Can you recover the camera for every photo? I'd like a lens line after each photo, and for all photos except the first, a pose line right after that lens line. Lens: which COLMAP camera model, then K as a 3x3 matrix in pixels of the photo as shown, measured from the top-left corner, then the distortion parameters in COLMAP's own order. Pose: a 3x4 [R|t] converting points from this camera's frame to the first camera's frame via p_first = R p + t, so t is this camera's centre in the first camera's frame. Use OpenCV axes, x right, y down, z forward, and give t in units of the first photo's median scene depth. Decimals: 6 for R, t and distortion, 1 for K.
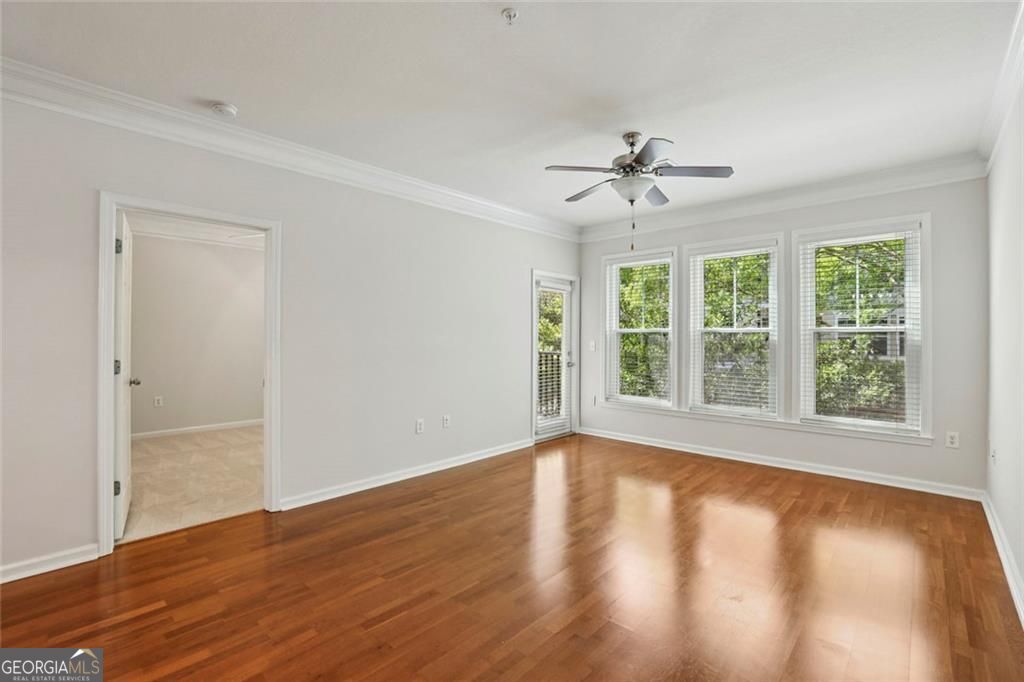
lens RADIAL K [[463.1, 0, 509.6], [0, 463.1, 341.3], [0, 0, 1]] dist [-0.019745, 0.001535]
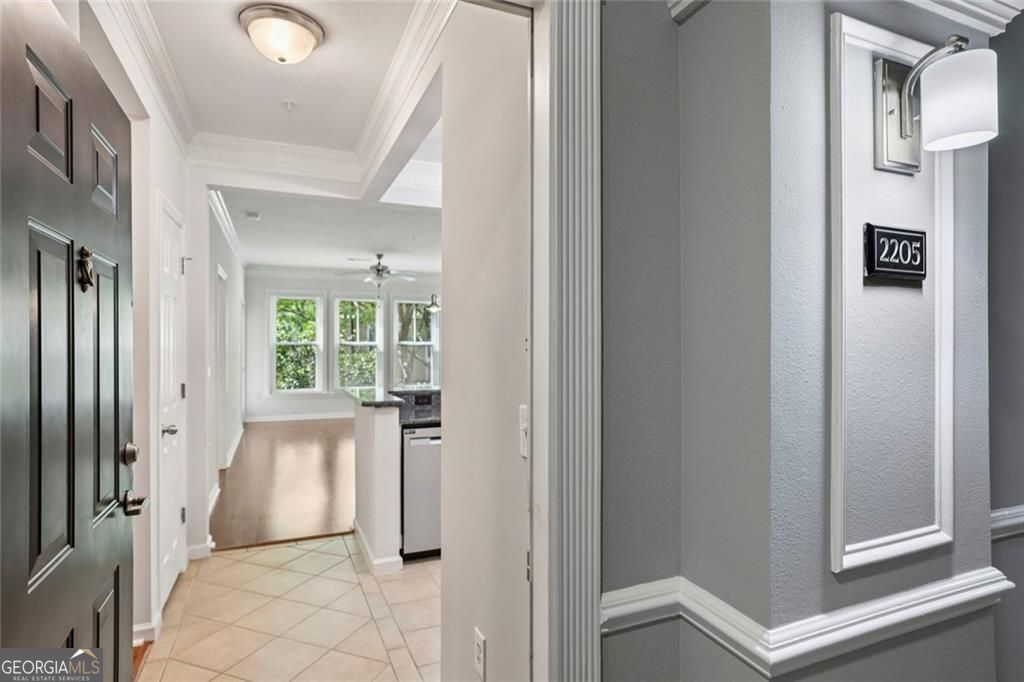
lens RADIAL K [[555.5, 0, 510.0], [0, 555.5, 340.0], [0, 0, 1]] dist [-0.023080, -0.000859]
pose [[0.400796, 0.002018, 0.916165, -1.253401], [0.011183, 0.999912, -0.007095, -0.016751], [-0.916099, 0.013089, 0.400738, -0.390249]]
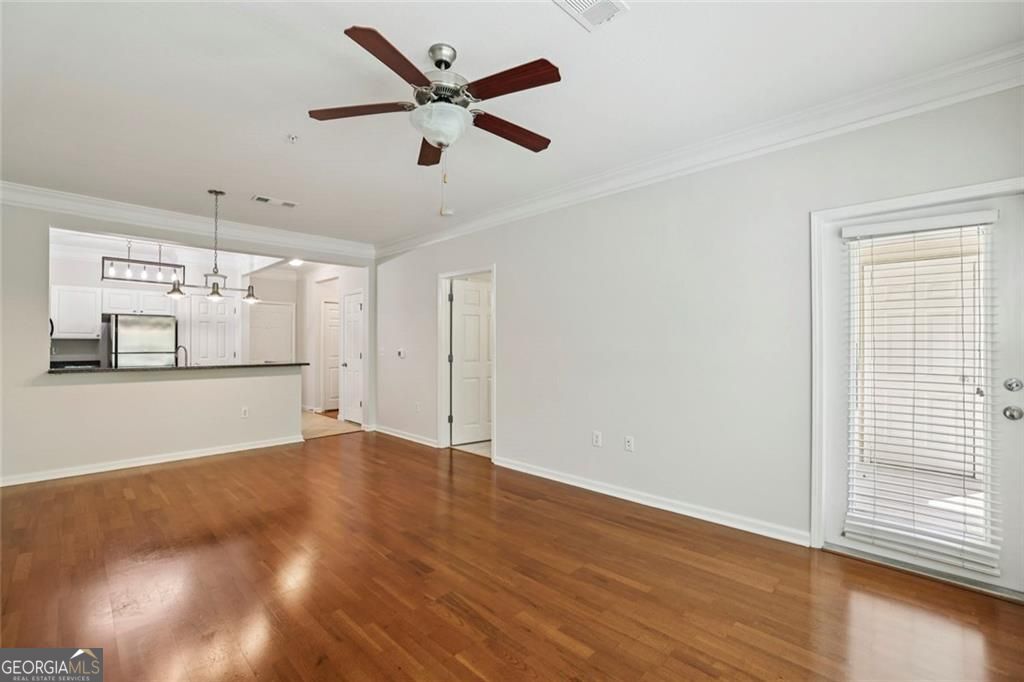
lens RADIAL K [[442.3, 0, 505.1], [0, 442.3, 343.9], [0, 0, 1]] dist [-0.035835, 0.009552]
pose [[-0.027217, -0.003075, -0.999625, 0.640160], [-0.010445, 0.999942, -0.002791, -0.002593], [0.999575, 0.010365, -0.027248, 0.768018]]
